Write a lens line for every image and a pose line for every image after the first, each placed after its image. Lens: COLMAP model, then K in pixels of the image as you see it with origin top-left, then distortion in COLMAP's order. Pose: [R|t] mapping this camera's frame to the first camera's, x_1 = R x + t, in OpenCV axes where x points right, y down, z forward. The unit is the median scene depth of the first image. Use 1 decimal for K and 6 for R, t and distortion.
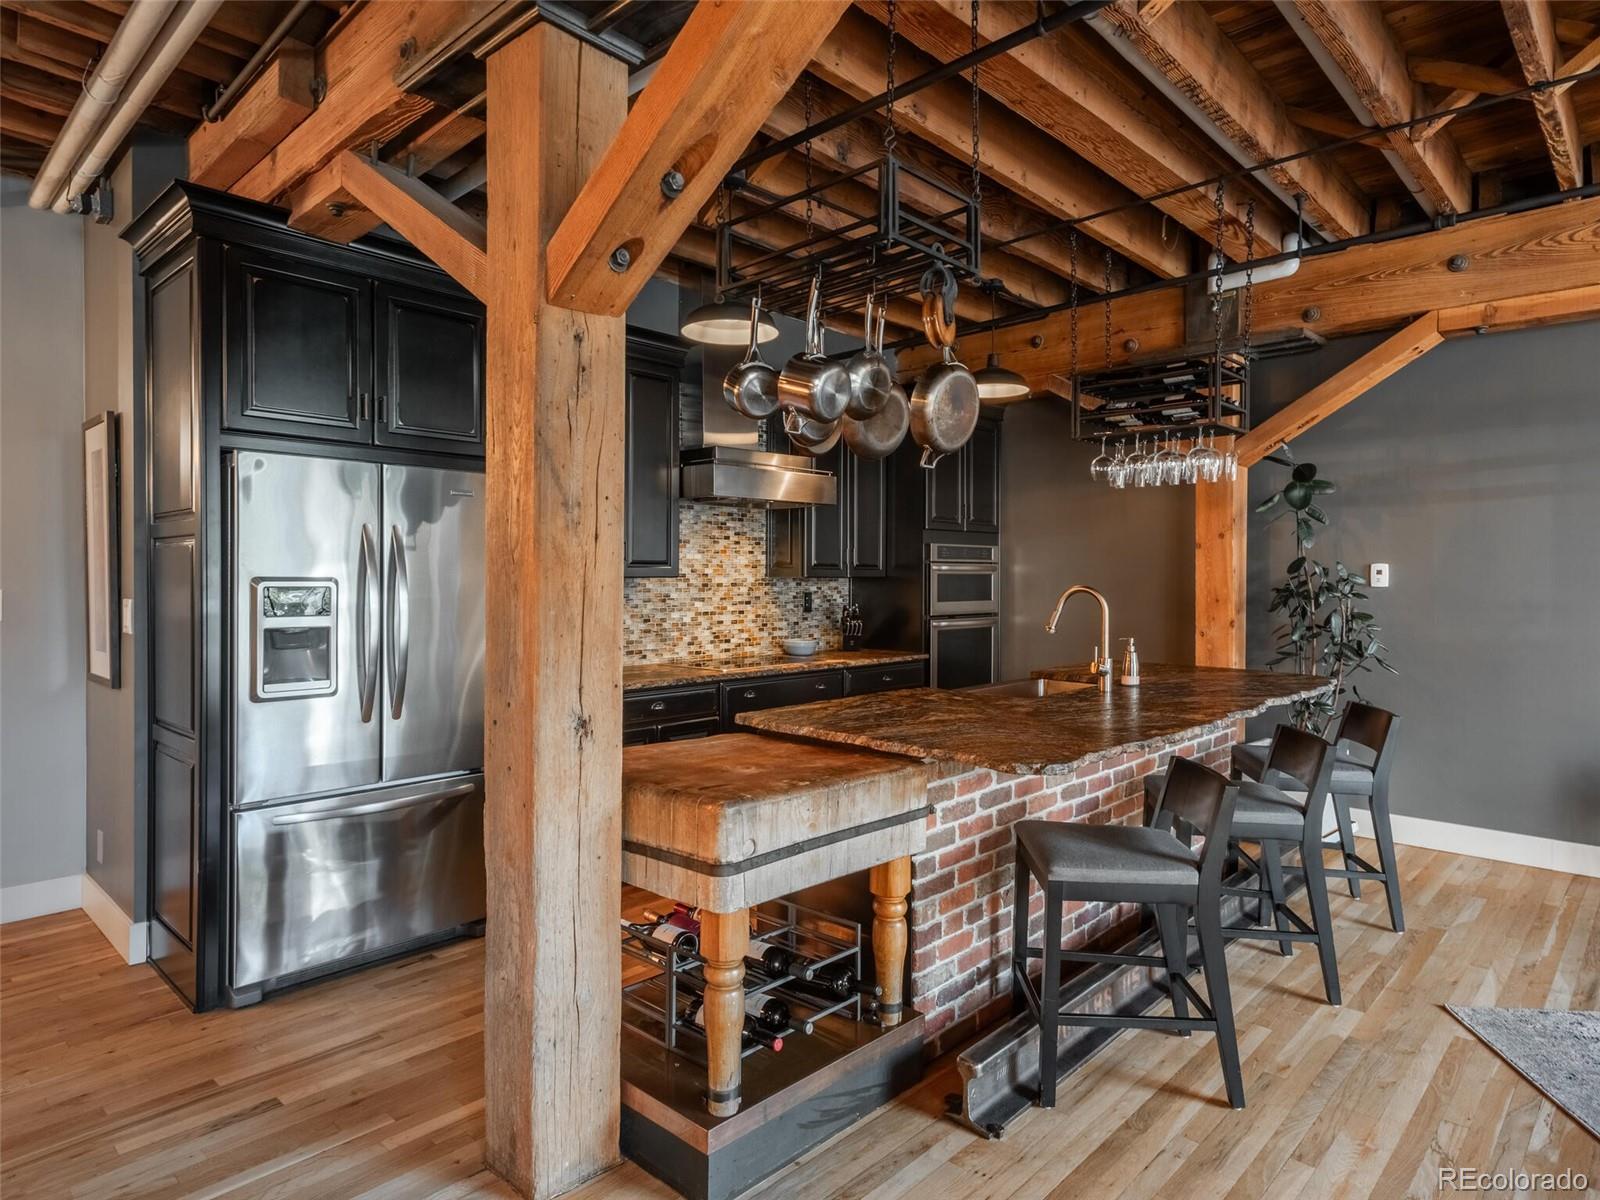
lens RADIAL K [[928.1, 0, 805.2], [0, 928.1, 581.5], [0, 0, 1]] dist [0.023577, -0.010588]
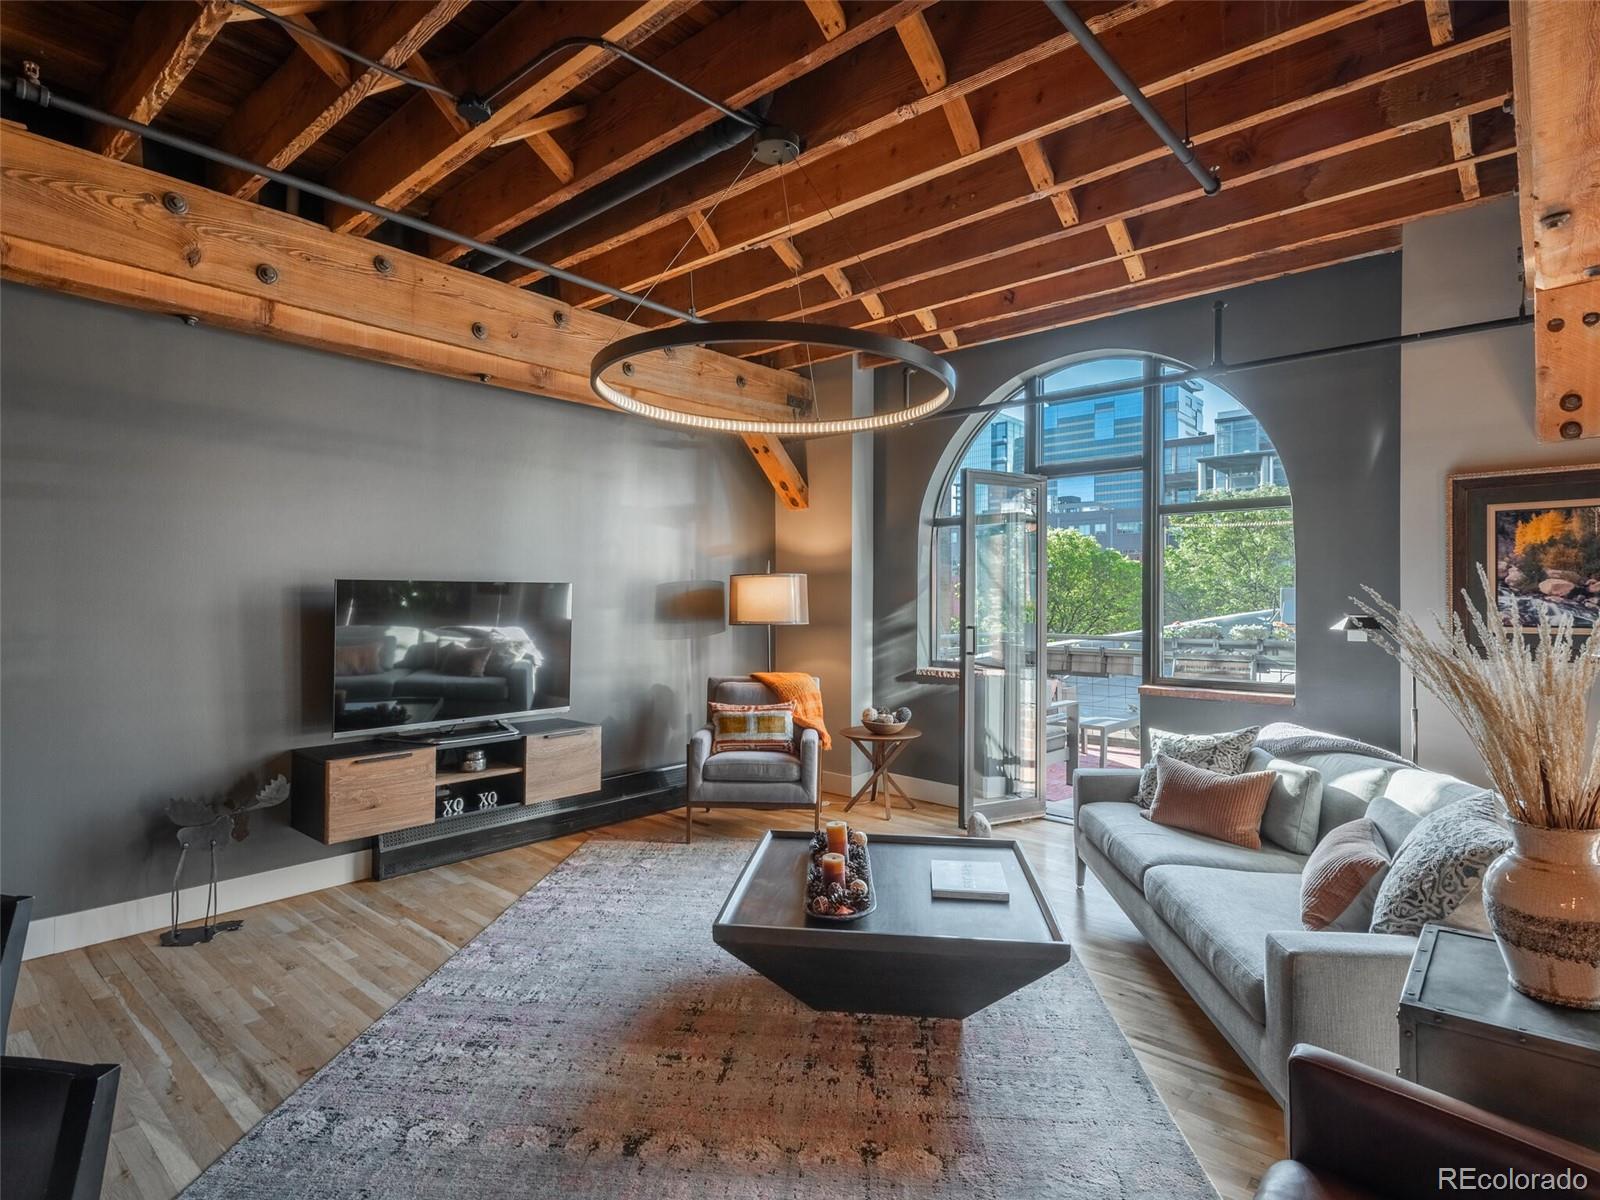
lens RADIAL K [[837.9, 0, 797.7], [0, 837.9, 595.6], [0, 0, 1]] dist [0.014932, -0.005108]
pose [[-0.033630, 0.004766, 0.999423, 0.022293], [0.000671, 0.999989, -0.004746, -0.002822], [-0.999434, 0.000511, -0.033633, 0.311956]]
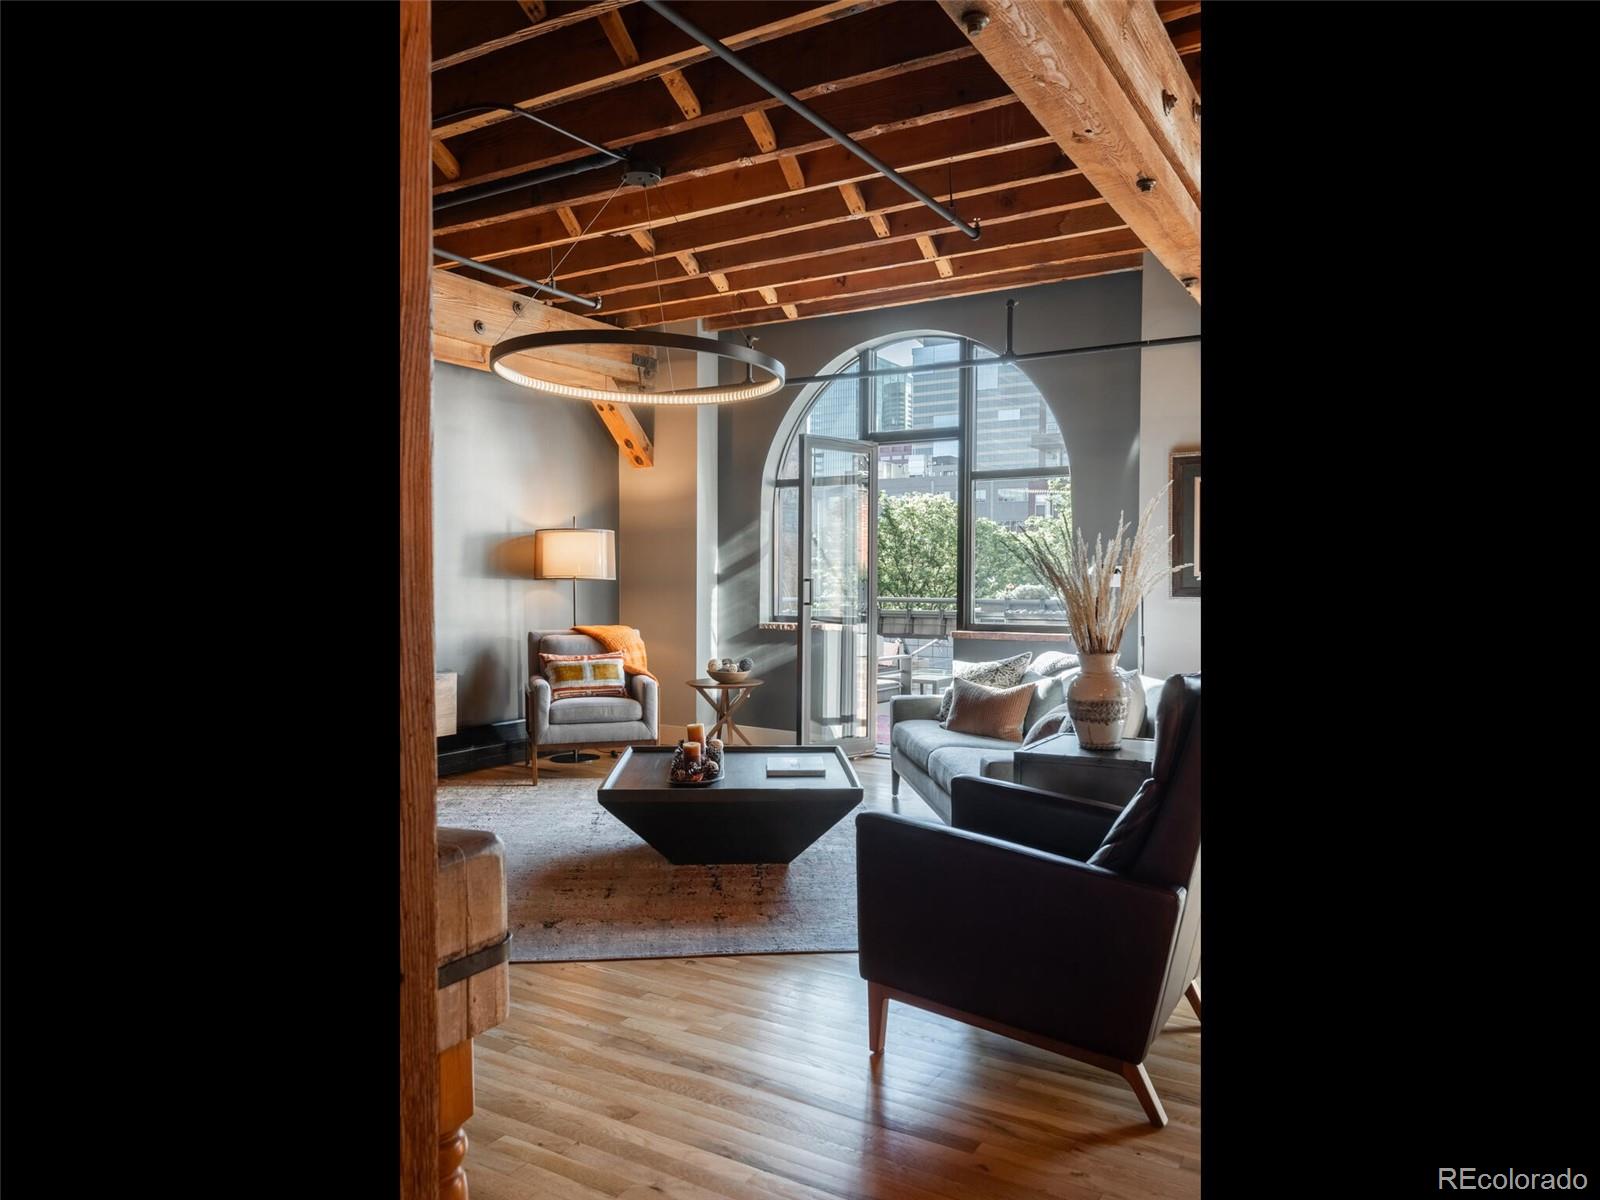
lens RADIAL K [[1062.1, 0, 818.2], [0, 1062.1, 590.0], [0, 0, 1]] dist [0.030805, -0.012149]
pose [[-0.221278, -0.008669, 0.975172, -0.304704], [-0.000469, 0.999961, 0.008783, 0.028606], [-0.975211, 0.001486, -0.221273, 0.360136]]
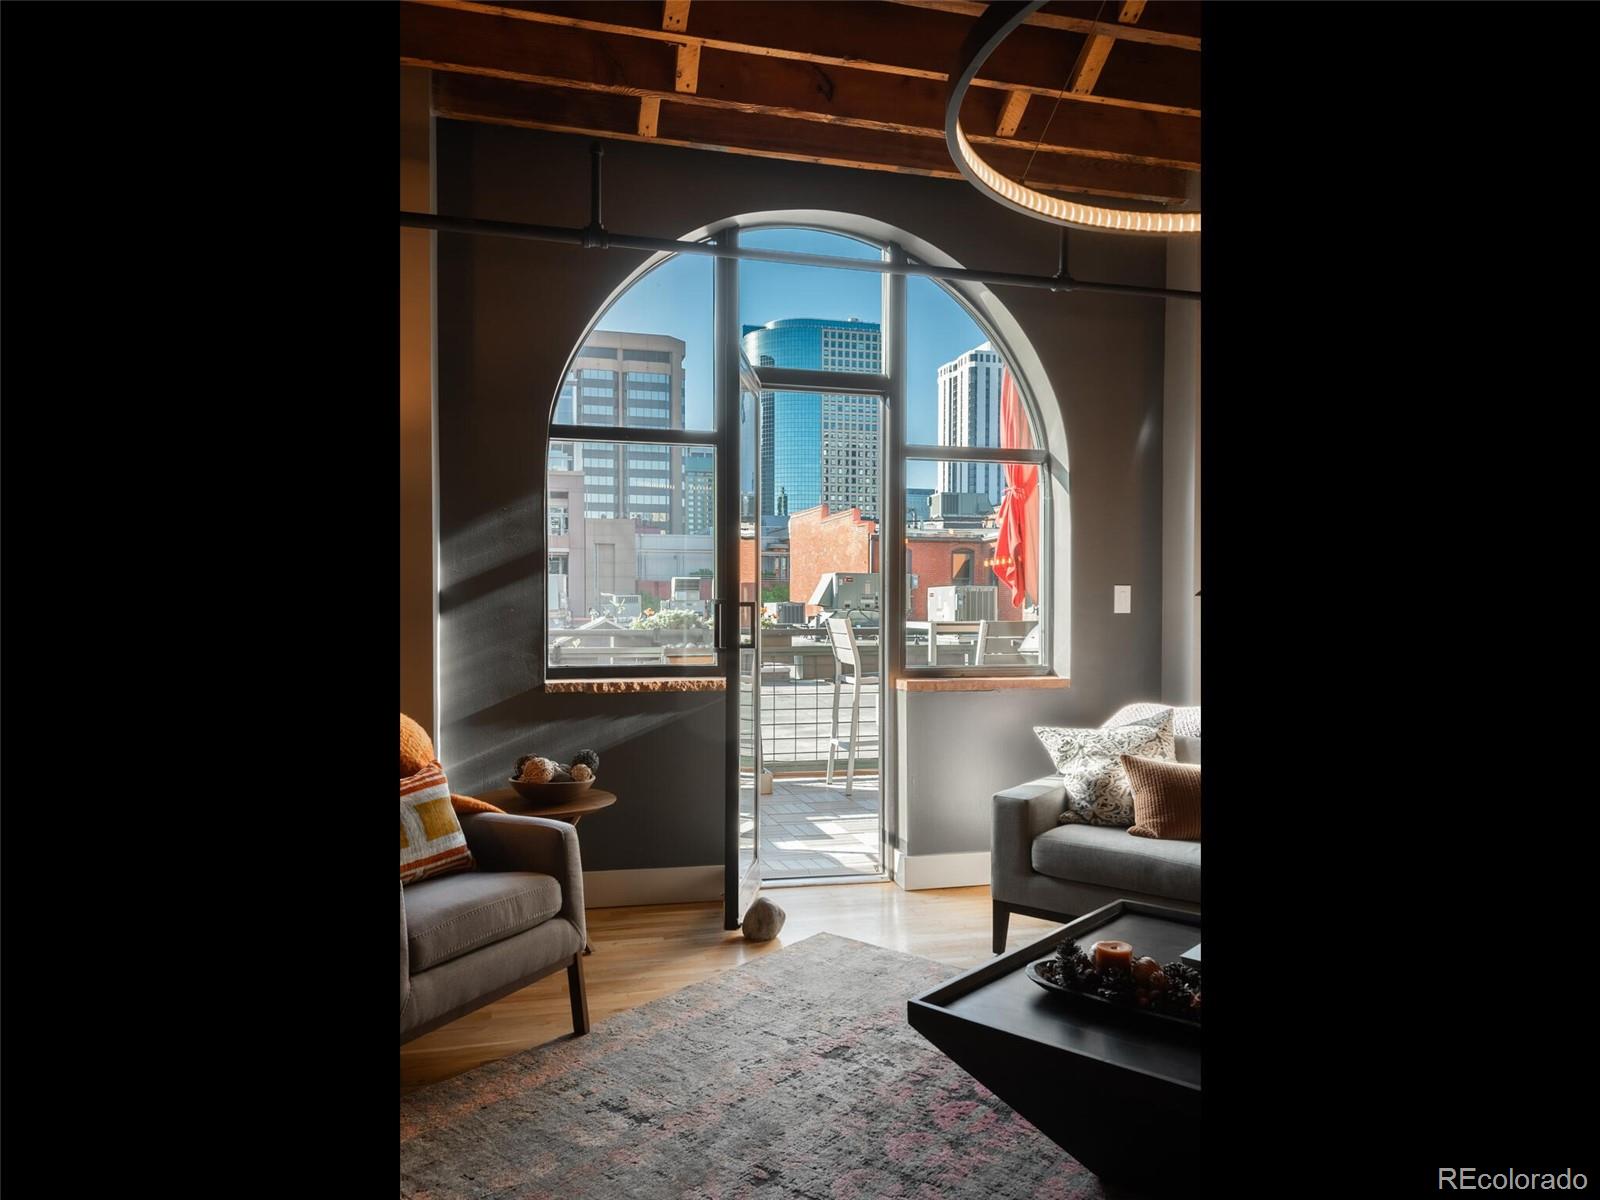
lens RADIAL K [[1062.1, 0, 813.1], [0, 1062.1, 634.7], [0, 0, 1]] dist [0.030805, -0.012149]
pose [[-0.855922, -0.016770, 0.516833, 0.527409], [-0.001602, 0.999555, 0.029780, 0.026894], [-0.517103, 0.024661, -0.855568, 0.693399]]
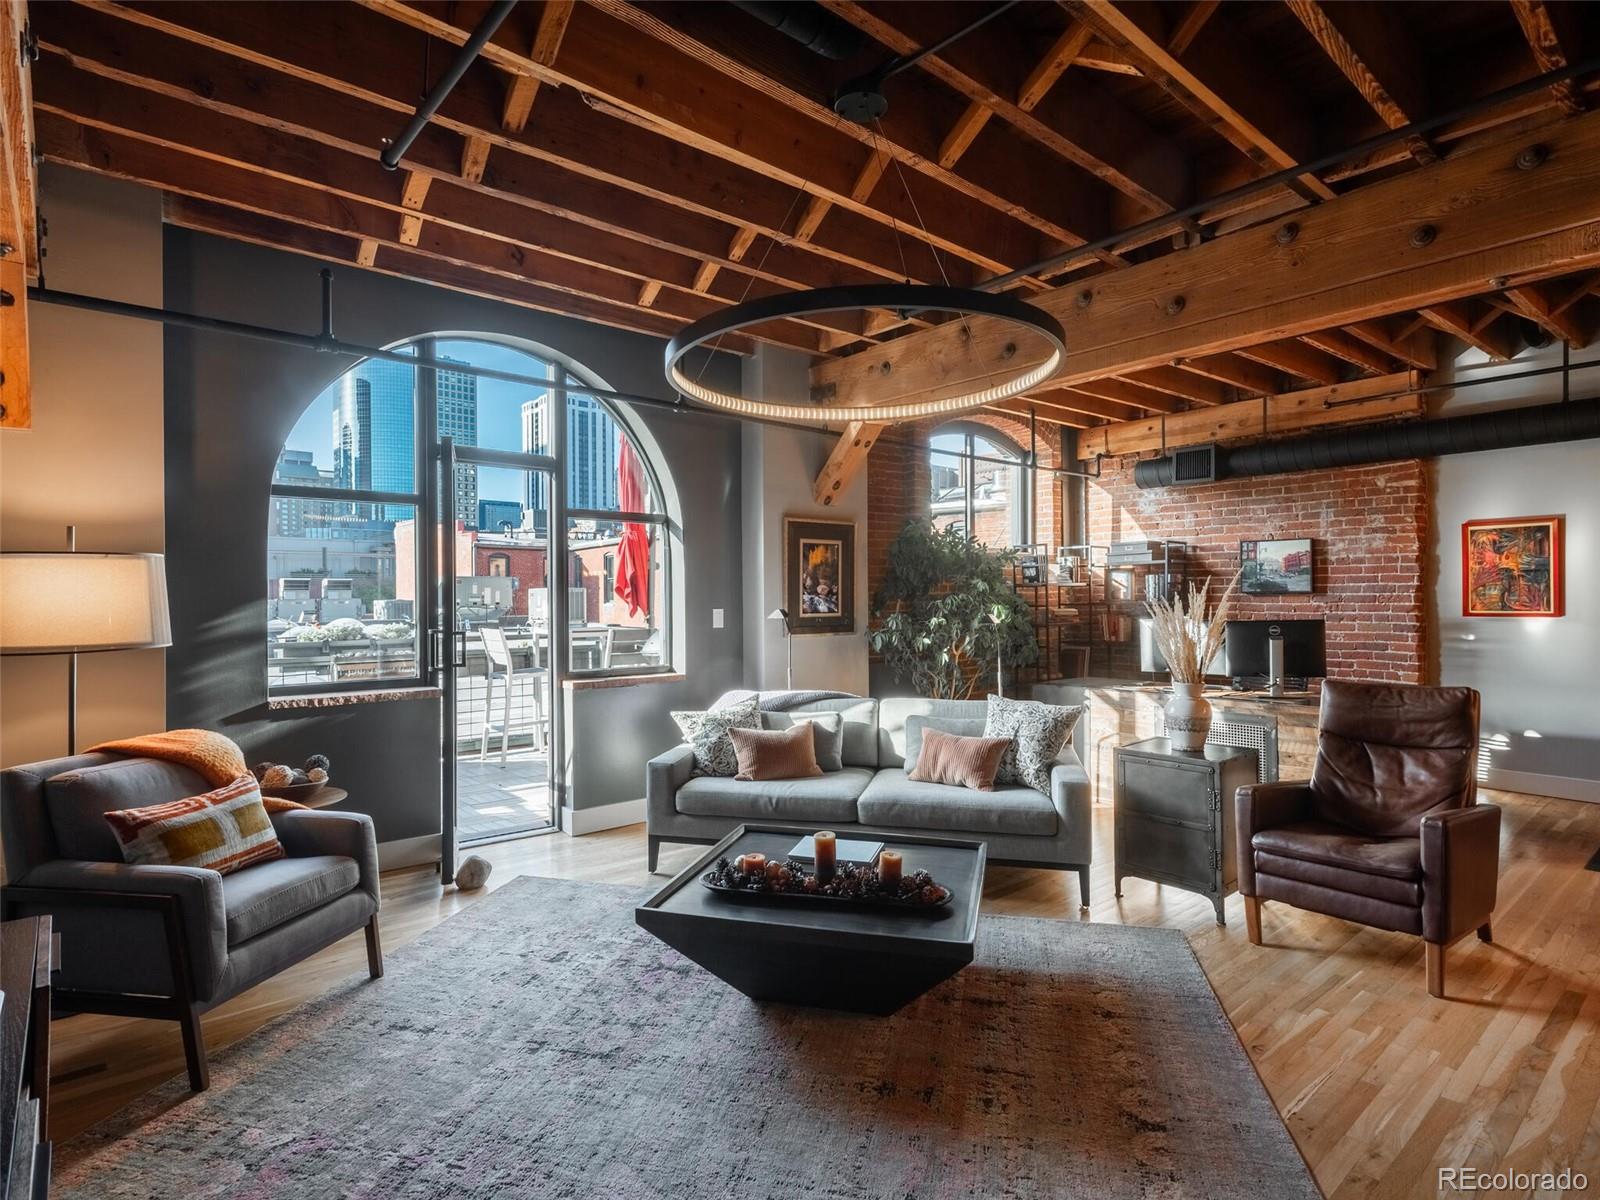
lens RADIAL K [[837.9, 0, 798.3], [0, 837.9, 598.6], [0, 0, 1]] dist [0.014932, -0.005108]
pose [[-0.993943, 0.004130, 0.109816, 0.556519], [0.004637, 0.999980, 0.004364, -0.005285], [-0.109795, 0.004847, -0.993942, 0.811653]]
